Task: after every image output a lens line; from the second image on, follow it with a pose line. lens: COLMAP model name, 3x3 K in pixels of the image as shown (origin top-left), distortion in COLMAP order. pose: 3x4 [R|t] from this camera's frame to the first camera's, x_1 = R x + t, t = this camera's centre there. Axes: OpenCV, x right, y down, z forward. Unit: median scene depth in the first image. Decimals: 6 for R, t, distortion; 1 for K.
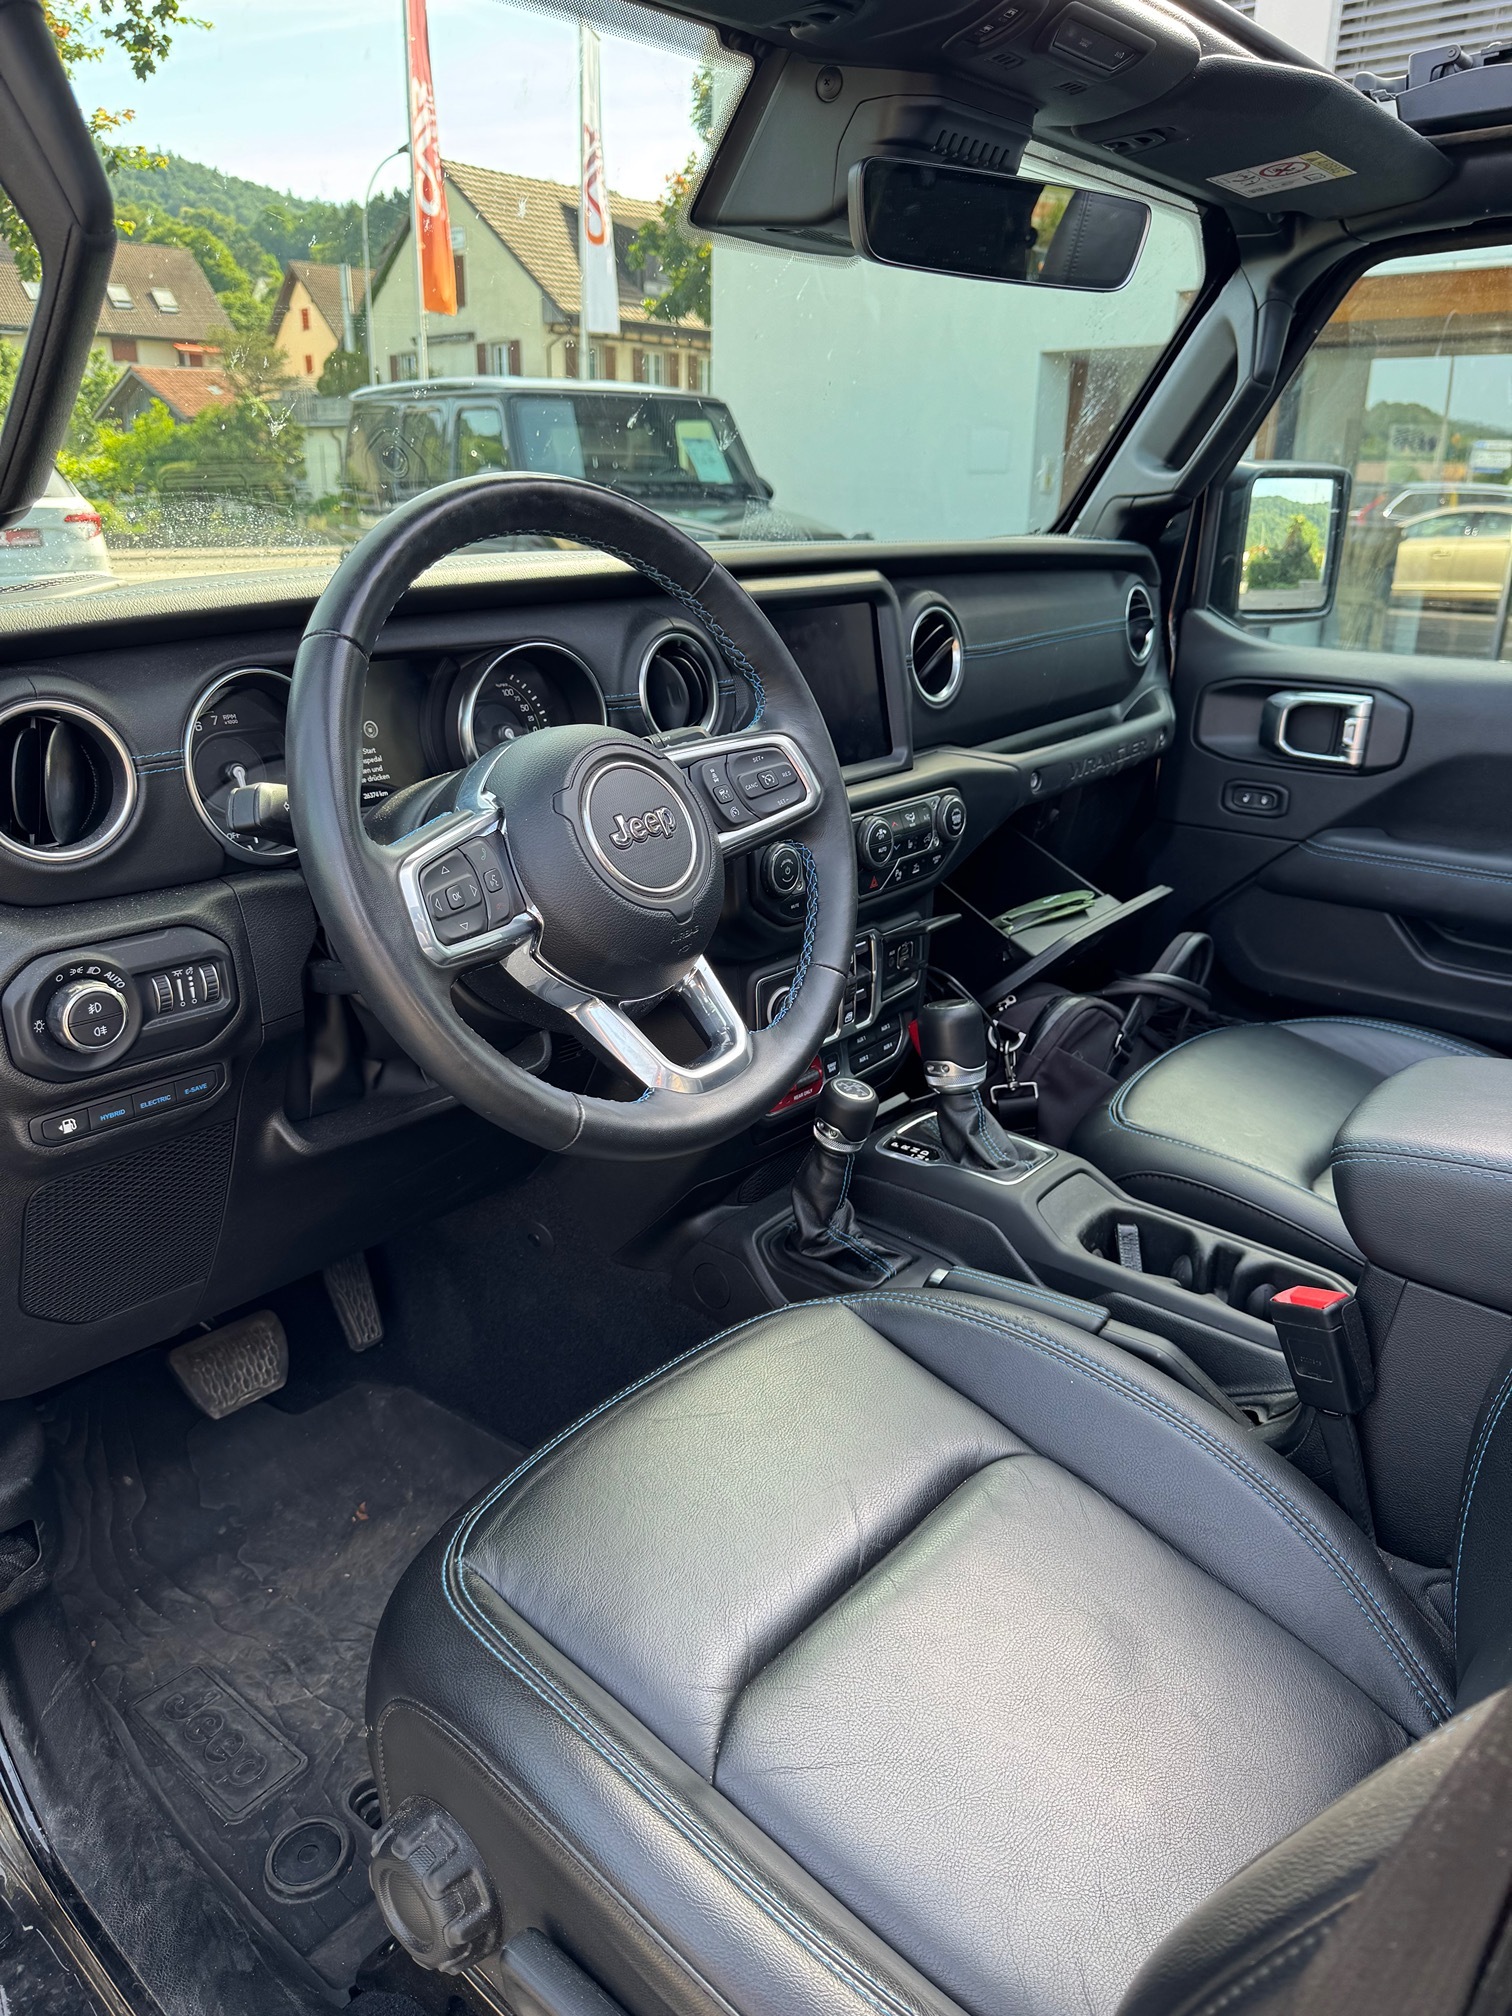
lens RADIAL K [[1429.0, 0, 753.1], [0, 1429.0, 1028.9], [0, 0, 1]] dist [0.027907, -0.048108]
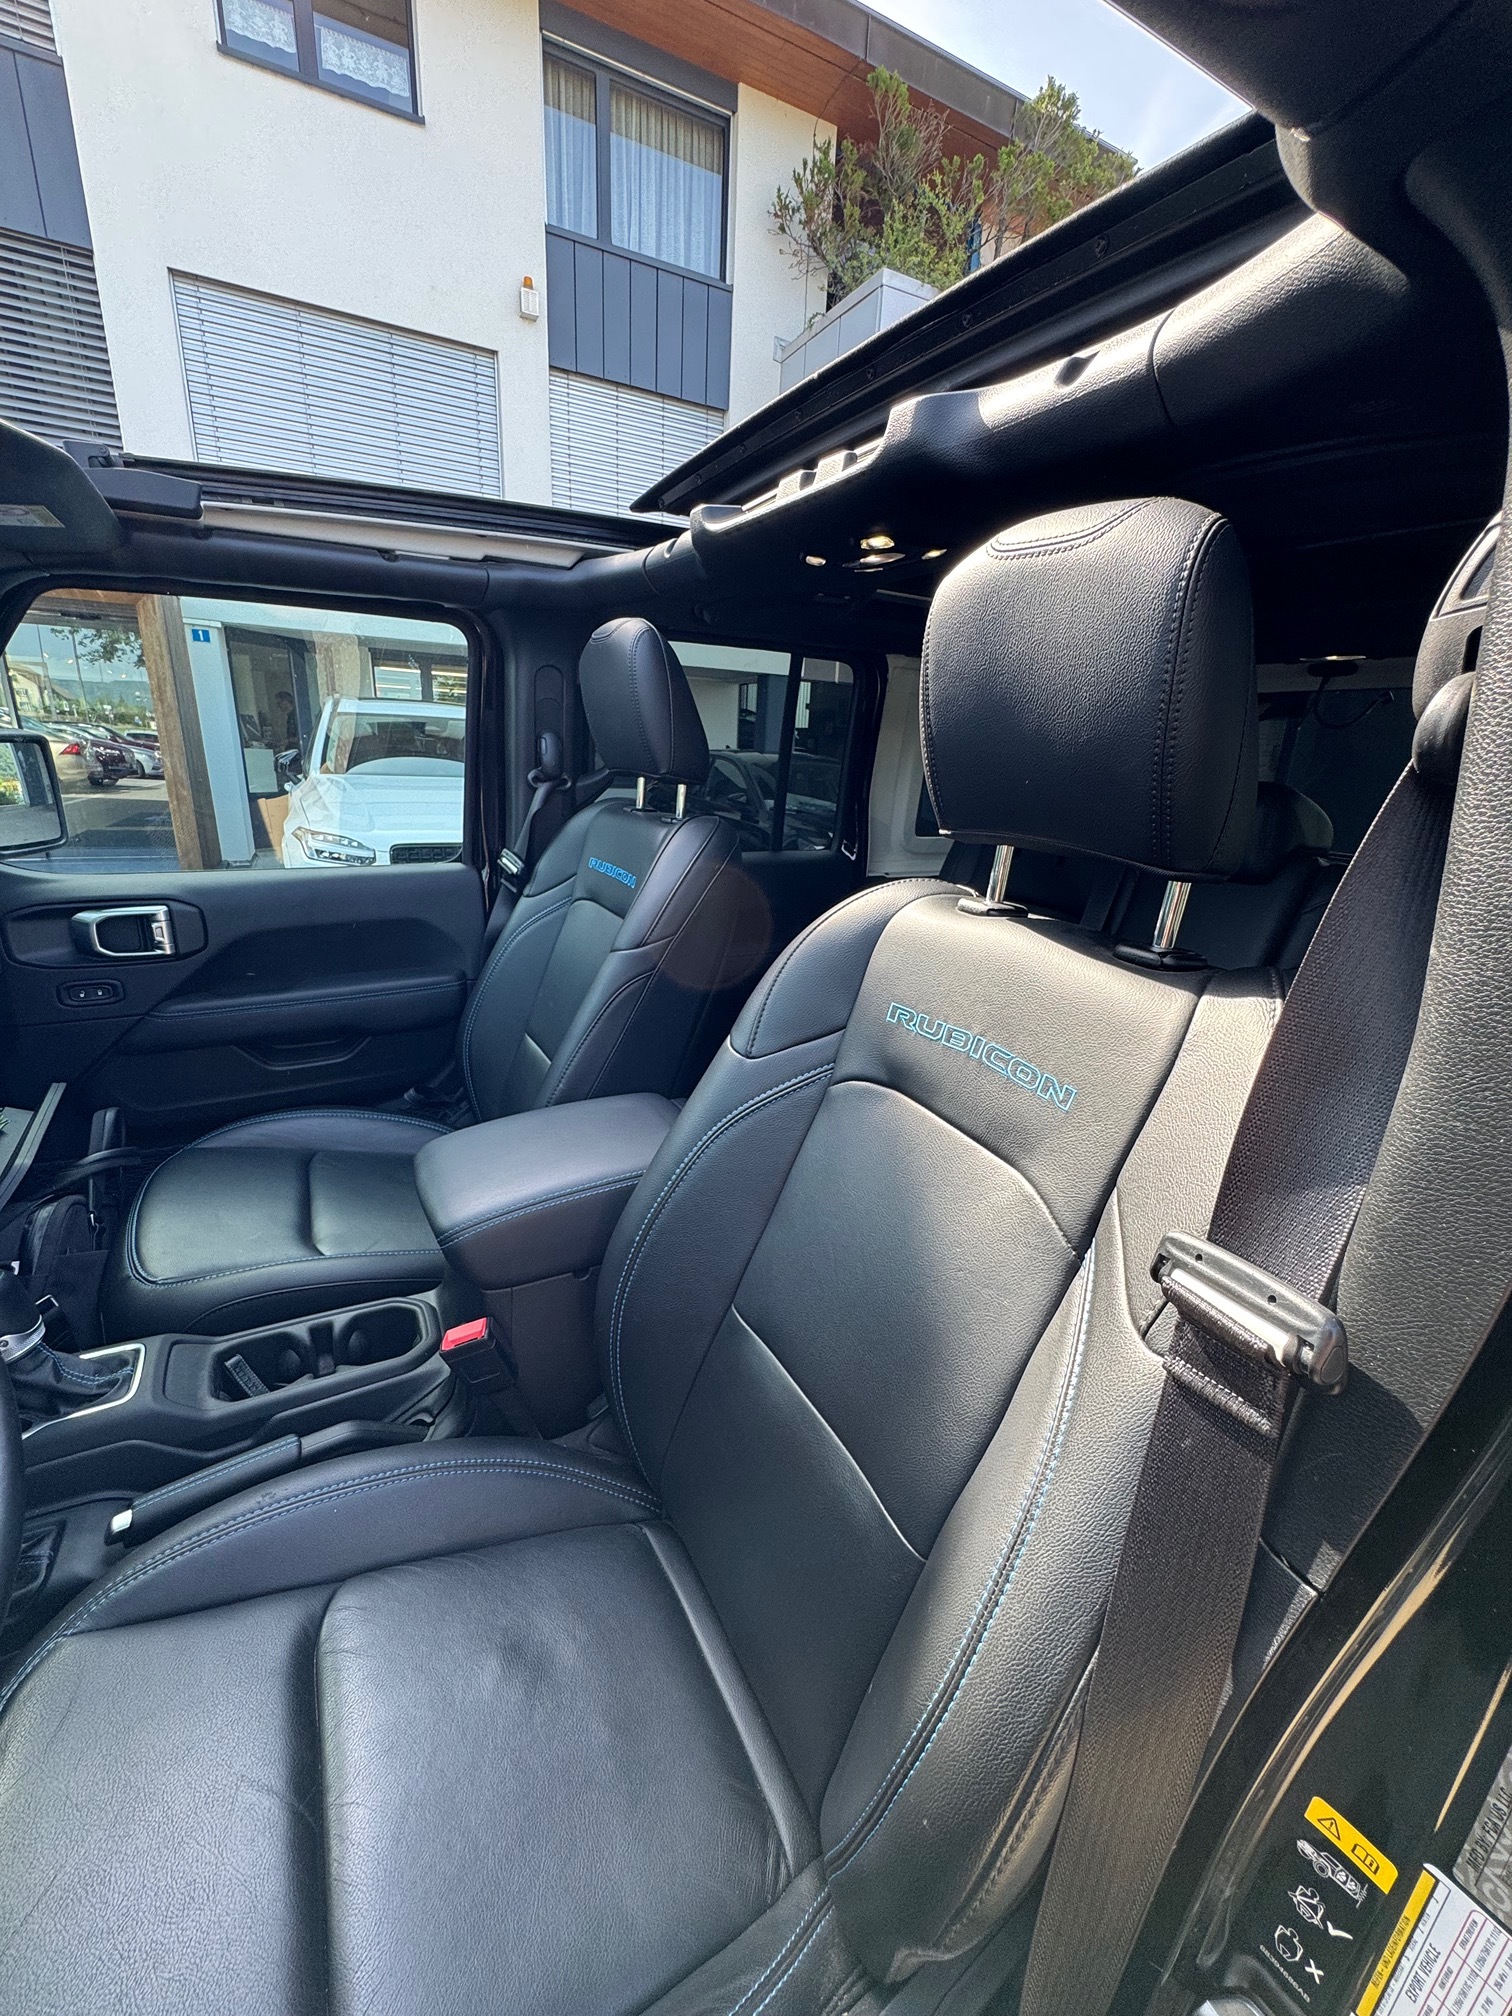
lens RADIAL K [[806.0, 0, 756.0], [0, 806.0, 1008.0], [0, 0, 1]] dist [-0.004983, 0.000599]
pose [[0.356433, -0.278807, 0.891752, -0.093508], [0.291123, 0.940065, 0.177551, -0.114407], [-0.887808, 0.196325, 0.416238, 0.192641]]
